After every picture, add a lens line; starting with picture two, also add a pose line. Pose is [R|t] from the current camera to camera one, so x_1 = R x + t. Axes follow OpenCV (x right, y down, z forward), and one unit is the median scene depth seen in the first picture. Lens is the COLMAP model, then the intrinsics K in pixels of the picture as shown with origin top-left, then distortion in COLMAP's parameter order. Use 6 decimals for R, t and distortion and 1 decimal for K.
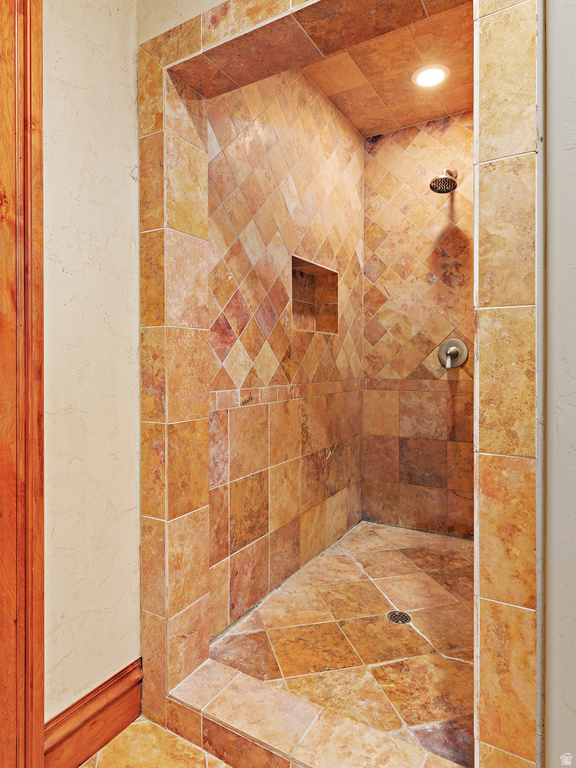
lens RADIAL K [[456.5, 0, 288.8], [0, 456.5, 380.4], [0, 0, 1]] dist [0.000590, 0.000129]
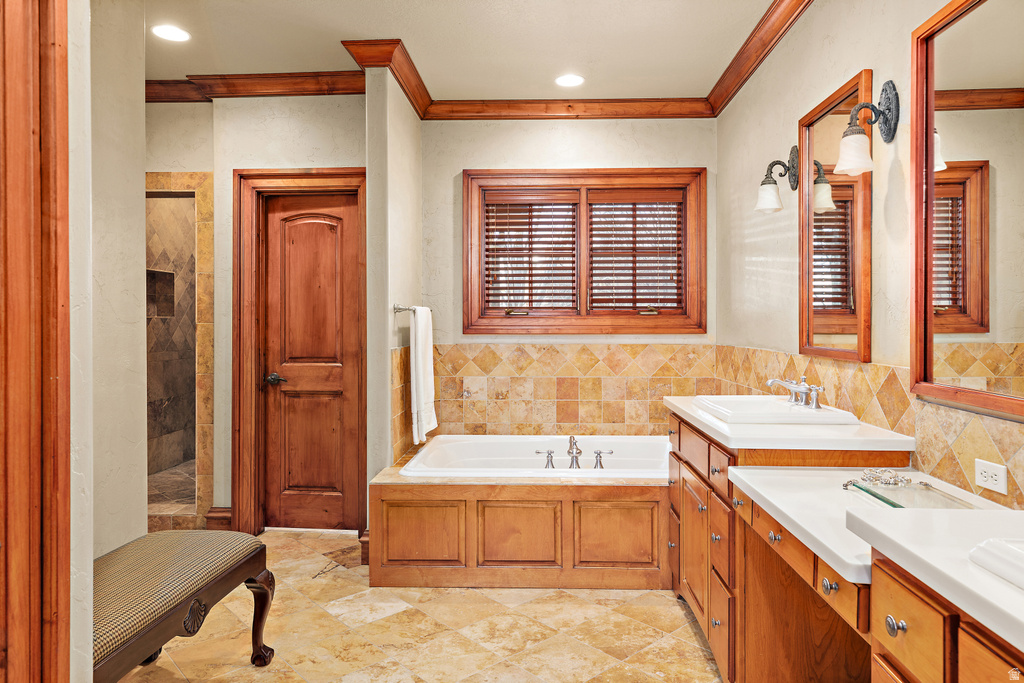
lens RADIAL K [[651.7, 0, 515.9], [0, 651.7, 332.6], [0, 0, 1]] dist [0.007825, 0.001237]
pose [[0.881447, -0.002645, 0.472276, 0.087968], [0.016722, 0.999532, -0.025613, 0.013503], [-0.471987, 0.030474, 0.881079, -1.268034]]
